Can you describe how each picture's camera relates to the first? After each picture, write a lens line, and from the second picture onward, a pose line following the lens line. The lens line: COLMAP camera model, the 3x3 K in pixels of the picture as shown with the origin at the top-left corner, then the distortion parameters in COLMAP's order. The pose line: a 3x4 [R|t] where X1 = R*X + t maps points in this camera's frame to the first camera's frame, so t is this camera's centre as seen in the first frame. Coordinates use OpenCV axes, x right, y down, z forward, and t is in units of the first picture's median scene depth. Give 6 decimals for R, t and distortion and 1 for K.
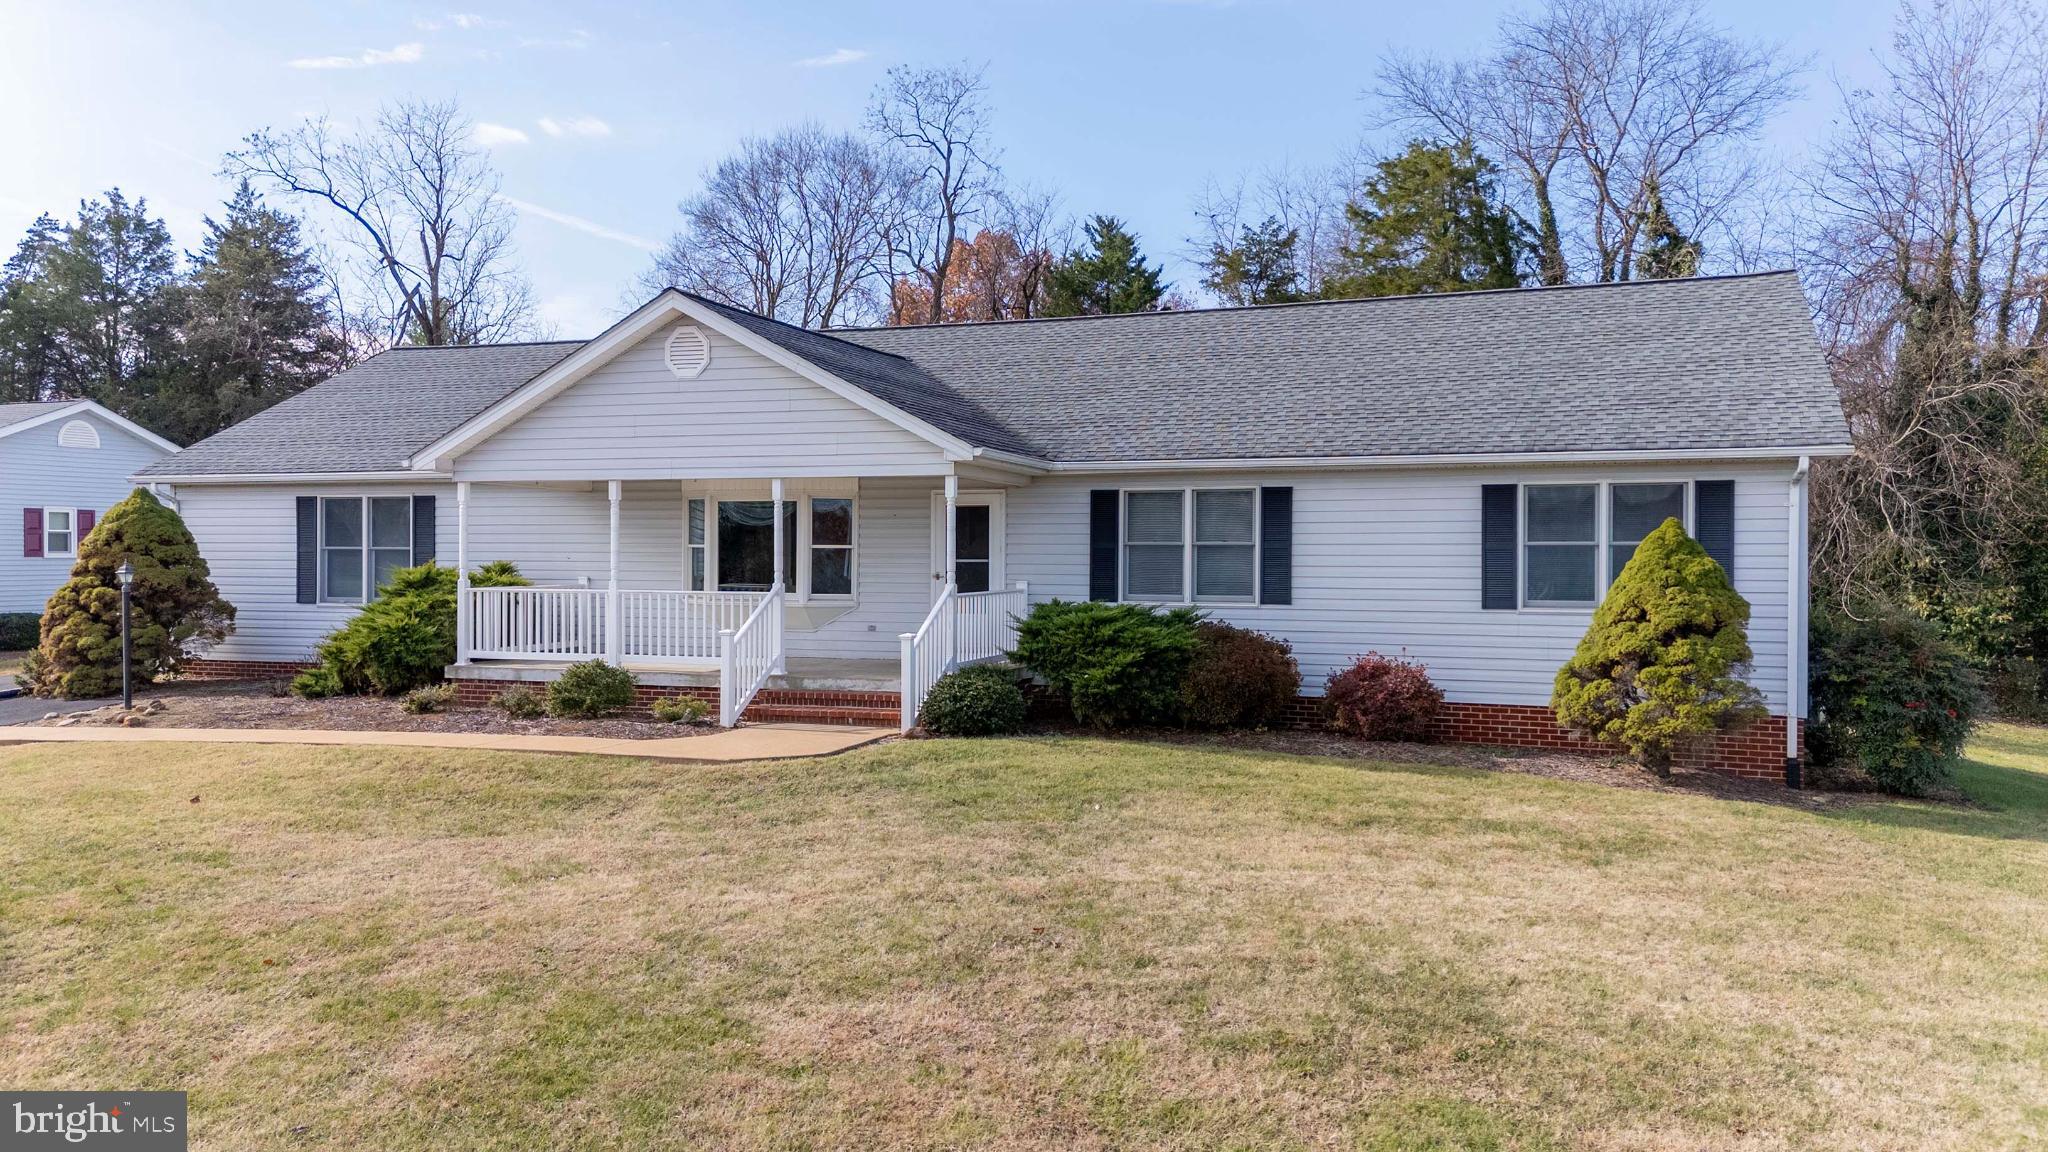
lens RADIAL K [[1506.2, 0, 1031.8], [0, 1506.2, 573.6], [0, 0, 1]] dist [0.113520, -0.061252]
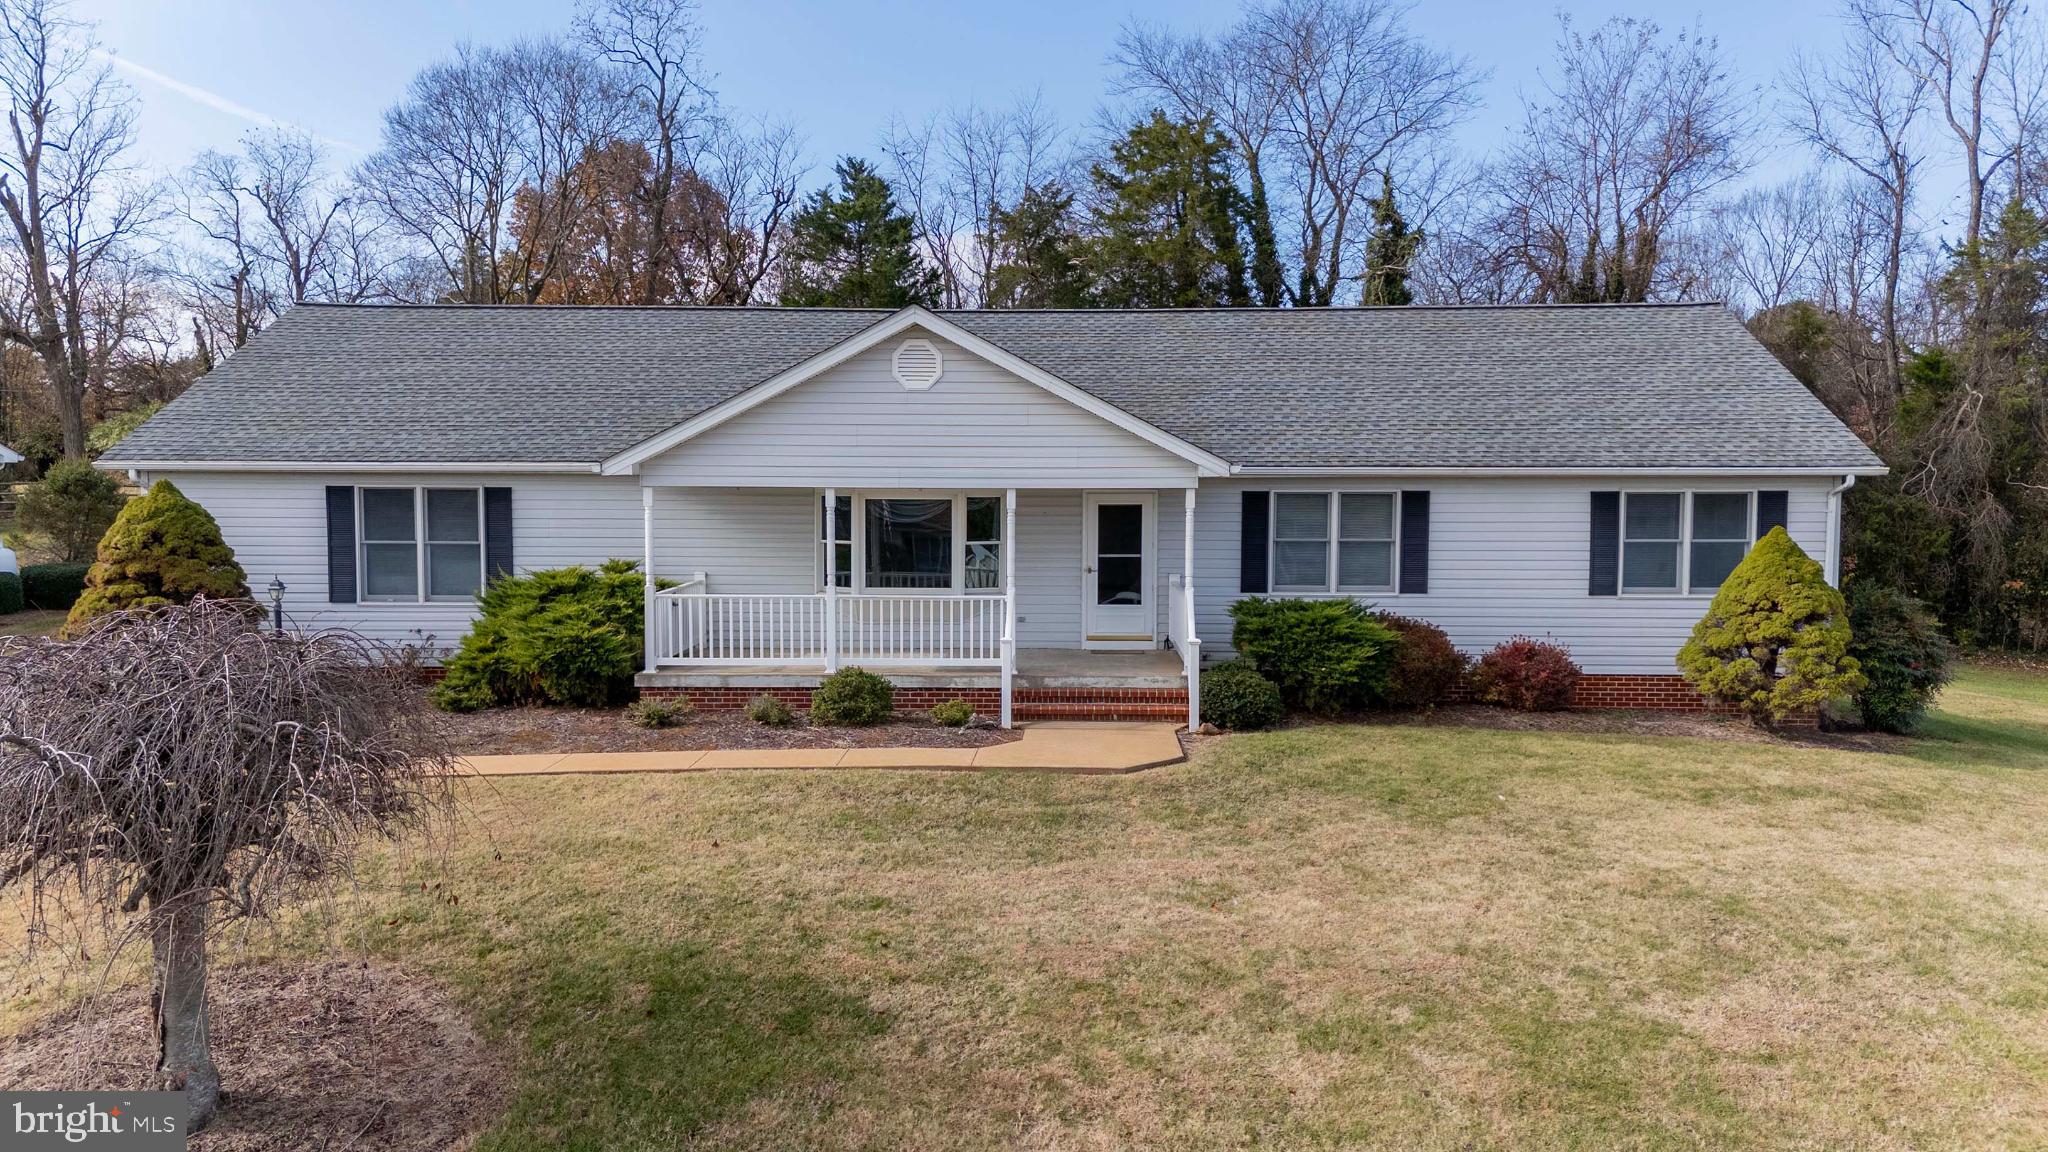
lens RADIAL K [[1506.2, 0, 1031.8], [0, 1506.2, 573.6], [0, 0, 1]] dist [0.113520, -0.061252]
pose [[0.947570, -0.024190, 0.318632, -0.480898], [0.005228, 0.998171, 0.060234, -0.065621], [-0.319506, -0.055410, 0.945963, 0.002302]]
